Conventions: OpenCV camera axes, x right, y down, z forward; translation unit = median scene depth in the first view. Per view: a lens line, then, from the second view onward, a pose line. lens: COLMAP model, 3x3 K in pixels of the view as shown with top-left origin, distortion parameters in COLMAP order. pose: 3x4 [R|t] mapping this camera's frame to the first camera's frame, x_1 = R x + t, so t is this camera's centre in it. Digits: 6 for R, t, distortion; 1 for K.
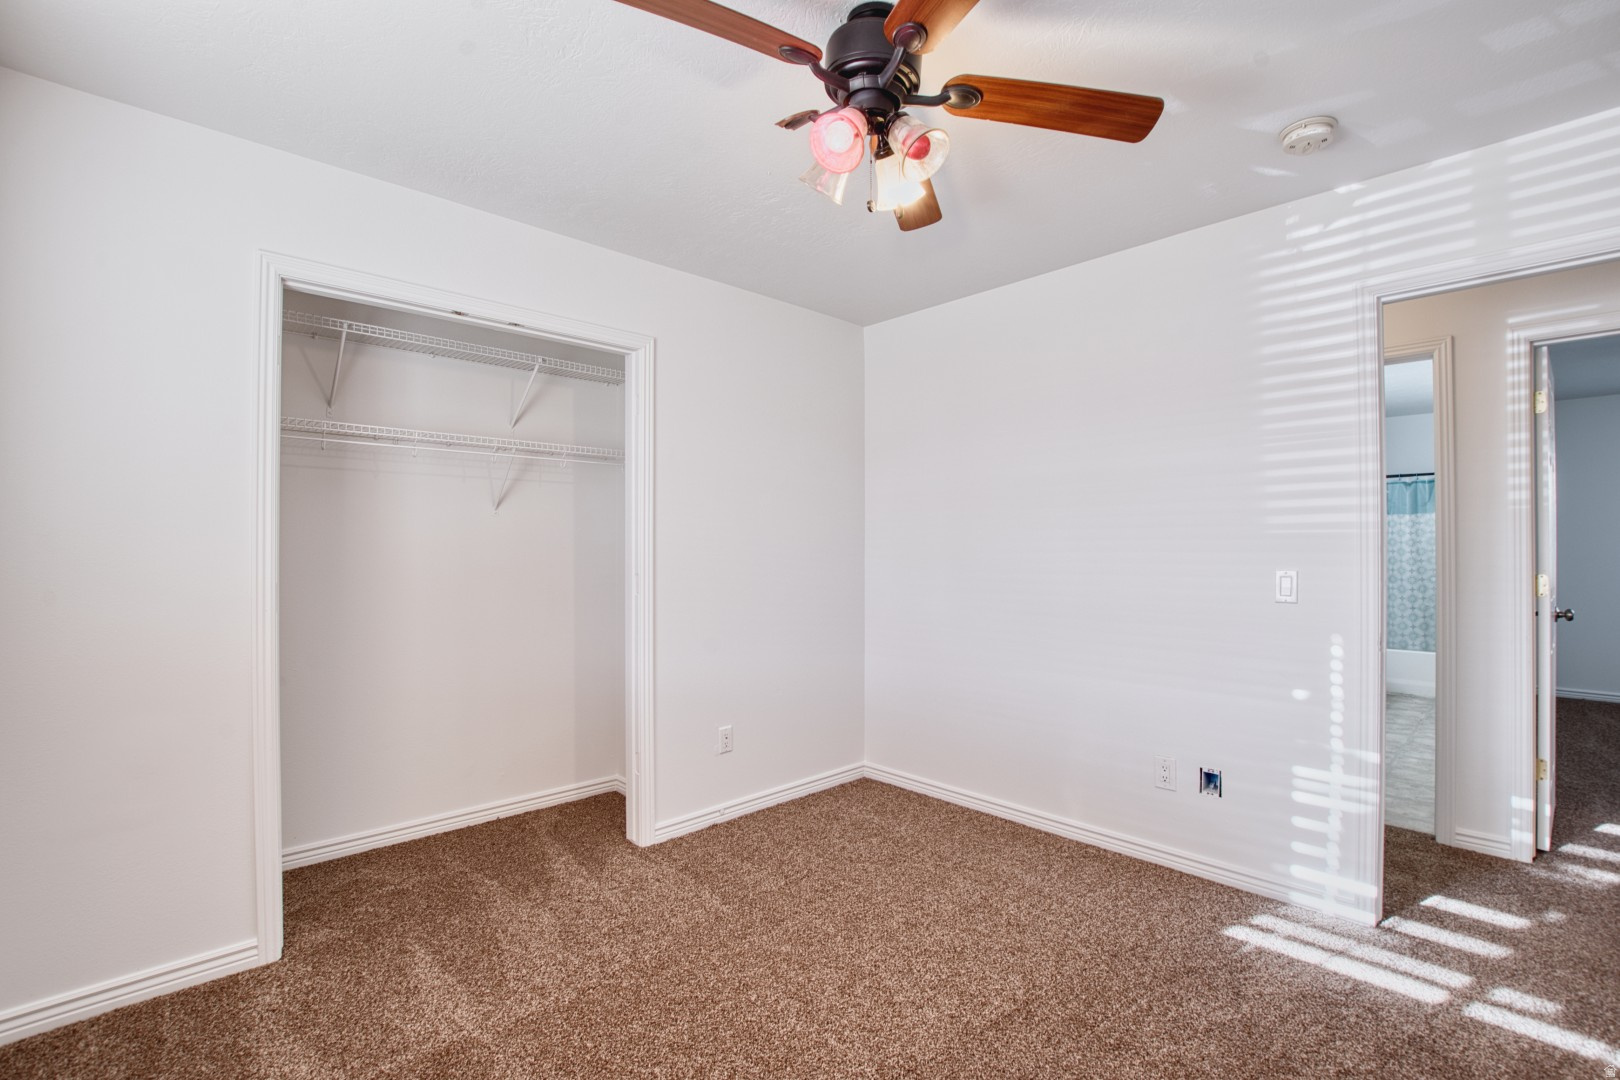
lens RADIAL K [[753.0, 0, 816.0], [0, 753.0, 539.0], [0, 0, 1]] dist [-0.002245, -0.000348]
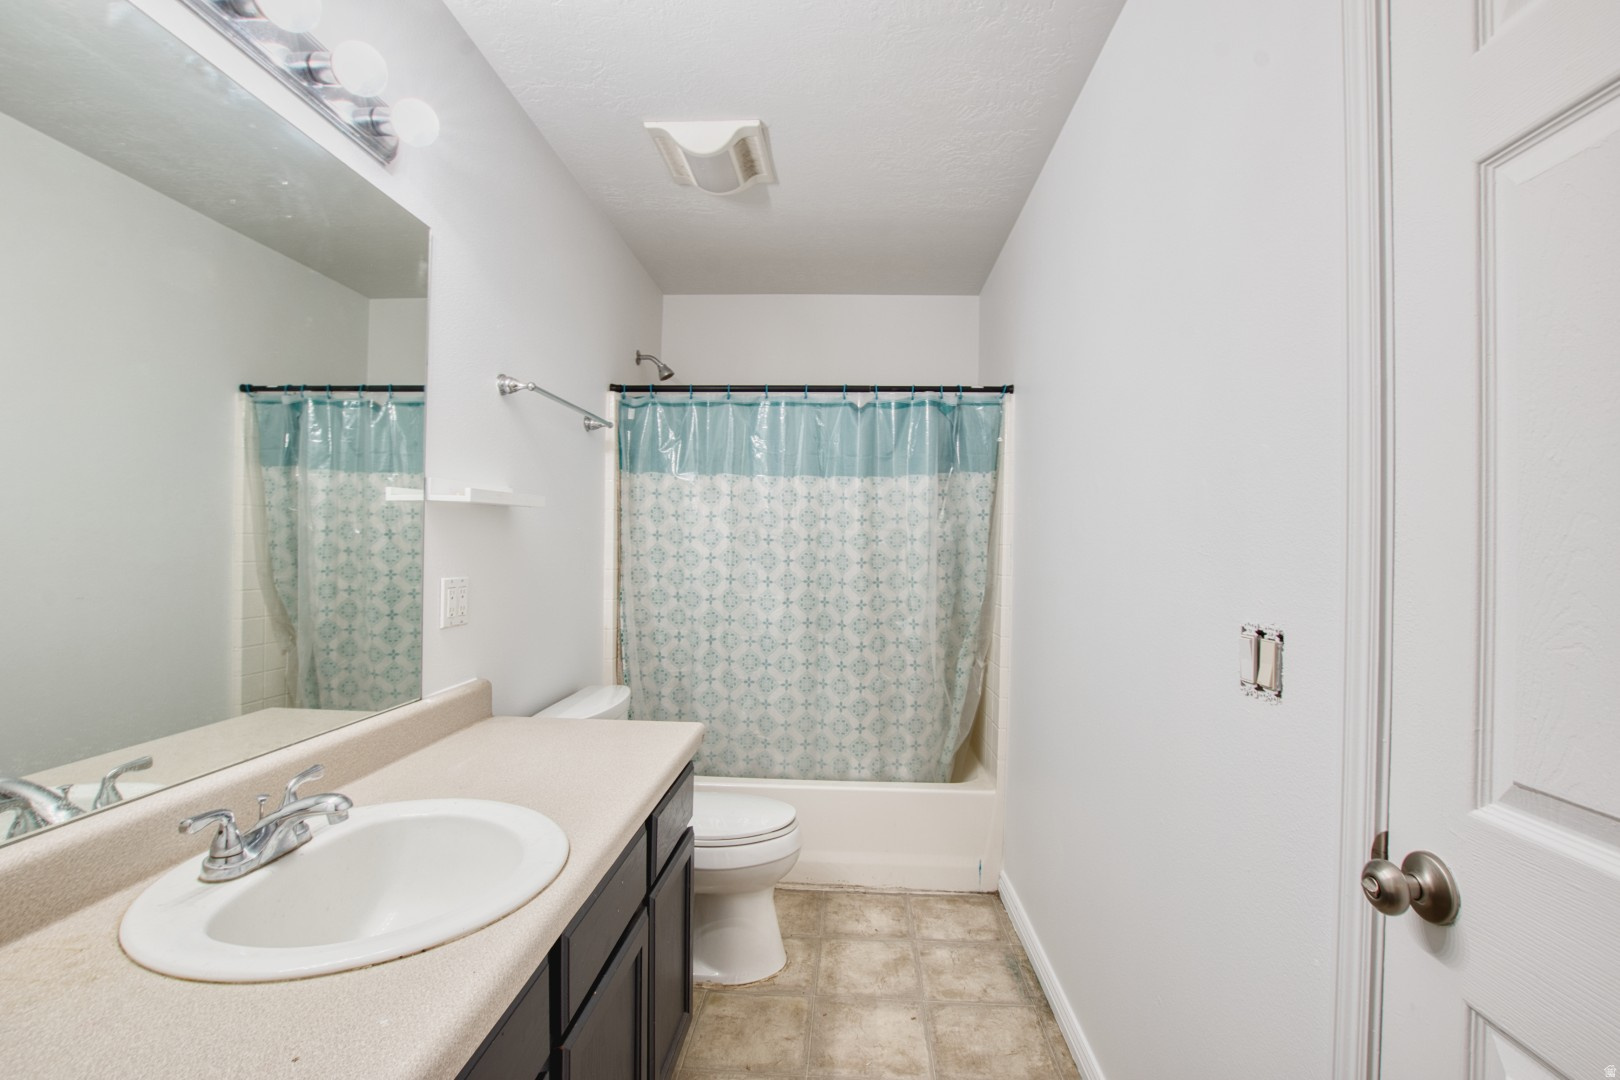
lens RADIAL K [[753.0, 0, 810.4], [0, 753.0, 543.8], [0, 0, 1]] dist [-0.002245, -0.000348]
pose [[0.746516, 0.011636, 0.665265, 0.472617], [-0.017905, 0.999836, 0.002603, 0.005482], [-0.665126, -0.013855, 0.746602, 0.687324]]
